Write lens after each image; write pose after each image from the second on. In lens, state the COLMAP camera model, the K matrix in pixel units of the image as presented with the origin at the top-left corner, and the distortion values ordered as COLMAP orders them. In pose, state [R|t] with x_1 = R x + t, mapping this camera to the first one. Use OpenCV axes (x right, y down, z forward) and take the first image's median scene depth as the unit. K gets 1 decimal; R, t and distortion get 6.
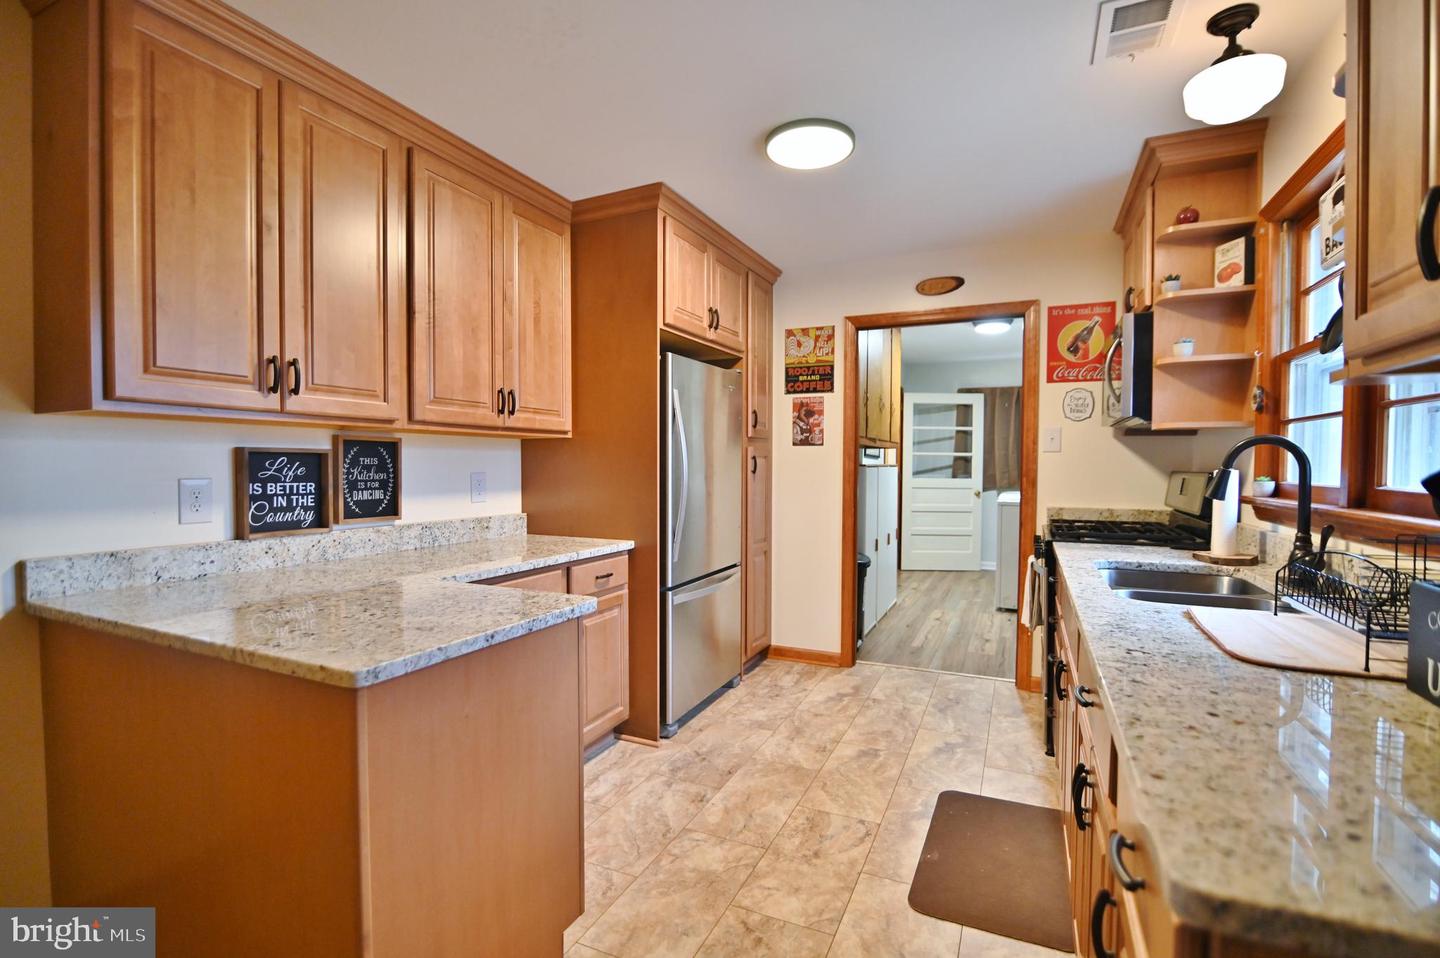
lens RADIAL K [[657.6, 0, 715.2], [0, 657.6, 483.4], [0, 0, 1]] dist [-0.018957, 0.000571]
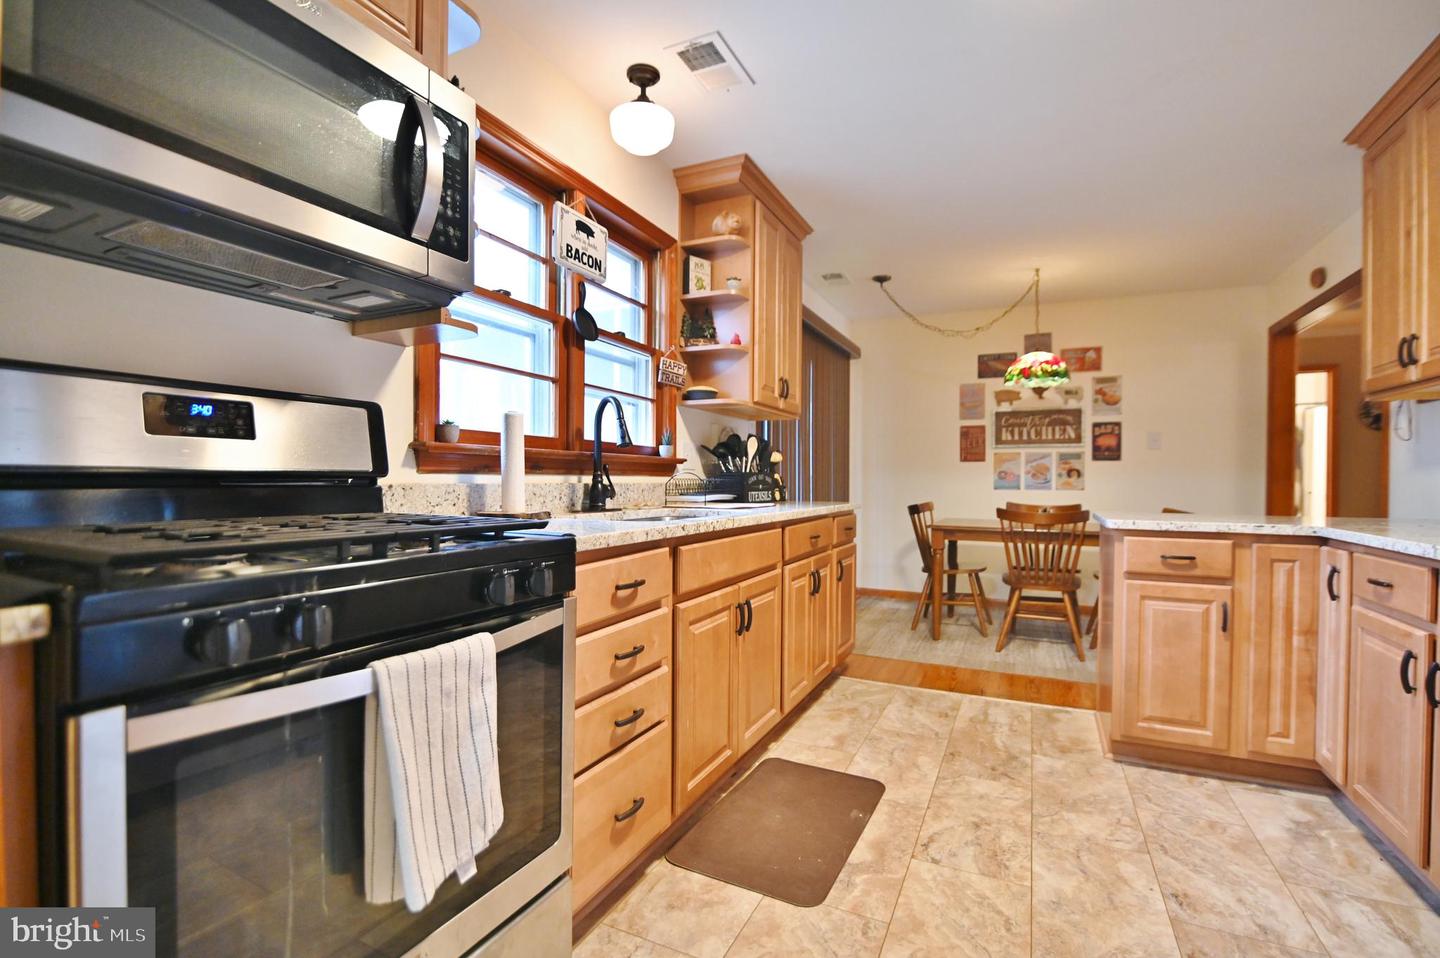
lens RADIAL K [[657.6, 0, 725.5], [0, 657.6, 484.0], [0, 0, 1]] dist [-0.018957, 0.000571]
pose [[-0.999969, -0.007343, -0.002706, 0.496331], [-0.007436, 0.999330, 0.035844, 0.038178], [0.002441, 0.035863, -0.999354, 1.818791]]
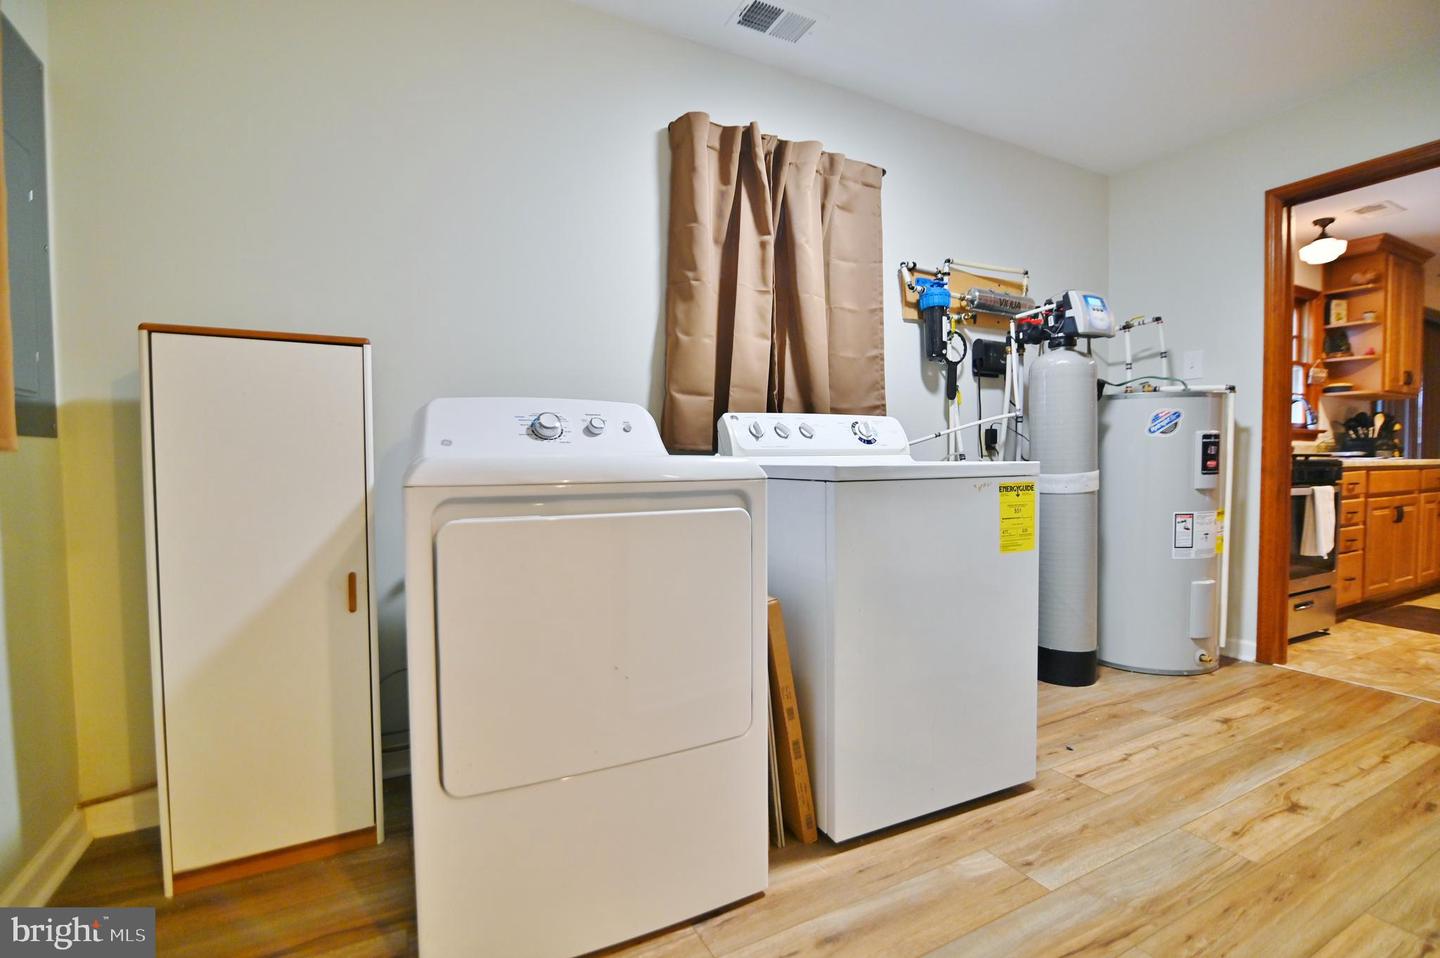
lens RADIAL K [[657.6, 0, 716.1], [0, 657.6, 485.2], [0, 0, 1]] dist [-0.018957, 0.000571]
pose [[-0.798785, -0.019772, 0.601291, 0.889995], [0.021896, 0.997842, 0.061899, 0.040865], [-0.601218, 0.062610, -0.796629, 3.341945]]
